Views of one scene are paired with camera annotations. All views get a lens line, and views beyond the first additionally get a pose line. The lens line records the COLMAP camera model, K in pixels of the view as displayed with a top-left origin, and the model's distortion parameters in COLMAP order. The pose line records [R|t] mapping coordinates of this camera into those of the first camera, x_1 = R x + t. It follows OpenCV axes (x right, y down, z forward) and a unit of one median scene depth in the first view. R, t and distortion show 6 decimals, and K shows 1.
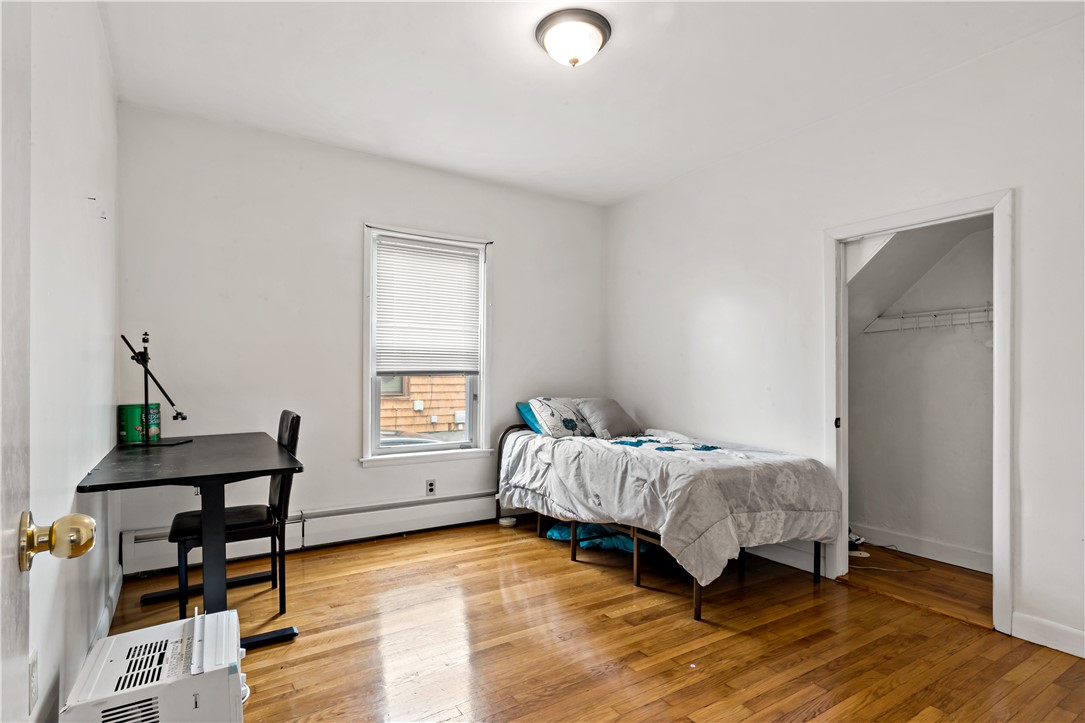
lens RADIAL K [[551.3, 0, 543.5], [0, 551.3, 387.0], [0, 0, 1]] dist [-0.000051, -0.000018]
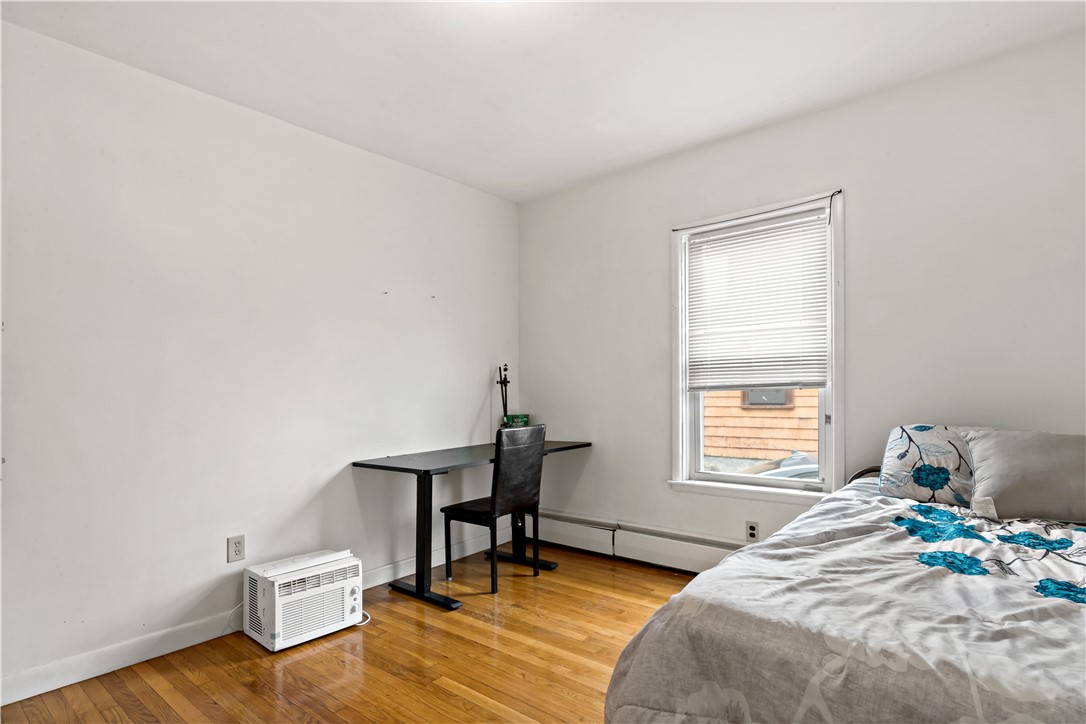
lens RADIAL K [[551.8, 0, 544.0], [0, 551.8, 387.6], [0, 0, 1]] dist [-0.000051, -0.000018]
pose [[0.301866, -0.010659, -0.953291, 0.497145], [0.004445, 0.999942, -0.009773, -0.019257], [0.953340, -0.001288, 0.301896, 0.515384]]
